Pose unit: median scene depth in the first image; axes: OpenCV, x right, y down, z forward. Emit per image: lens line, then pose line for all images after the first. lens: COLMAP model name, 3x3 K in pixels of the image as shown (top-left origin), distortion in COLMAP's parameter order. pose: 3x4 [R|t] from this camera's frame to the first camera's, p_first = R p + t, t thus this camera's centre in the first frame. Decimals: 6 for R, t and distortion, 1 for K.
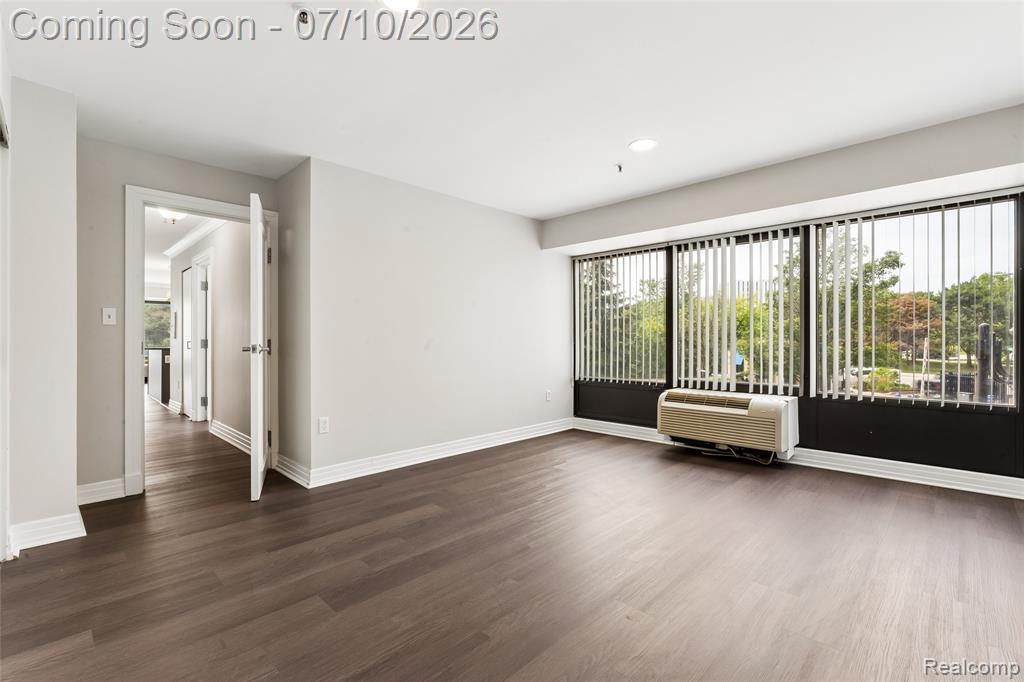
lens RADIAL K [[461.9, 0, 510.1], [0, 461.9, 347.1], [0, 0, 1]] dist [-0.008095, 0.003041]
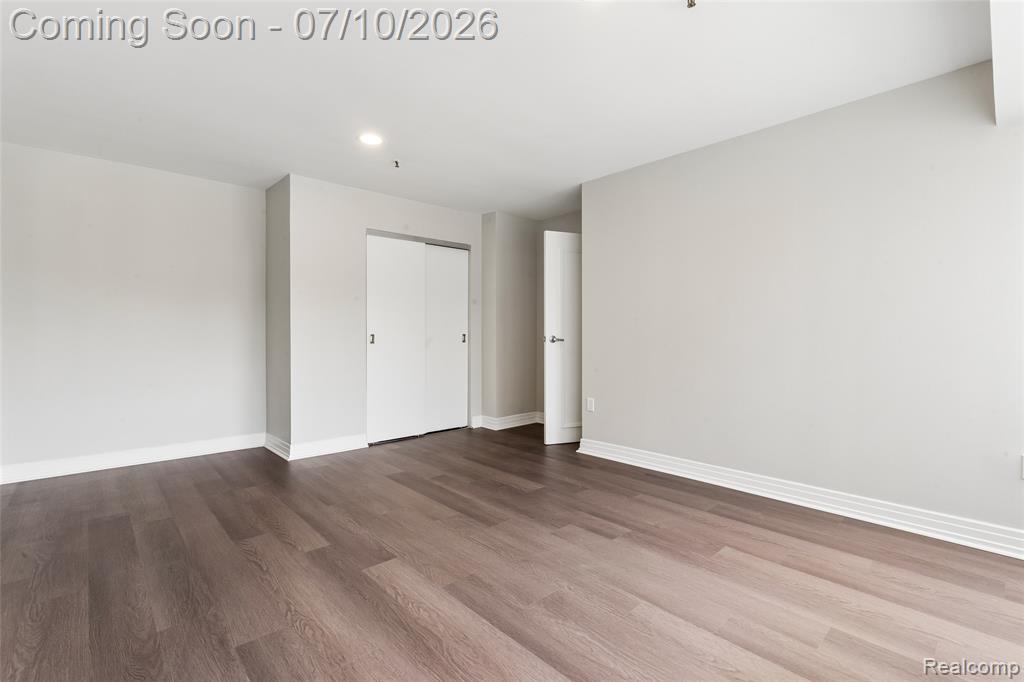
lens RADIAL K [[461.9, 0, 515.6], [0, 461.9, 334.7], [0, 0, 1]] dist [-0.008095, 0.003041]
pose [[-0.030415, 0.005031, -0.999525, 0.808809], [-0.021418, 0.999754, 0.005684, -0.013912], [0.999308, 0.021581, -0.030299, 0.859647]]
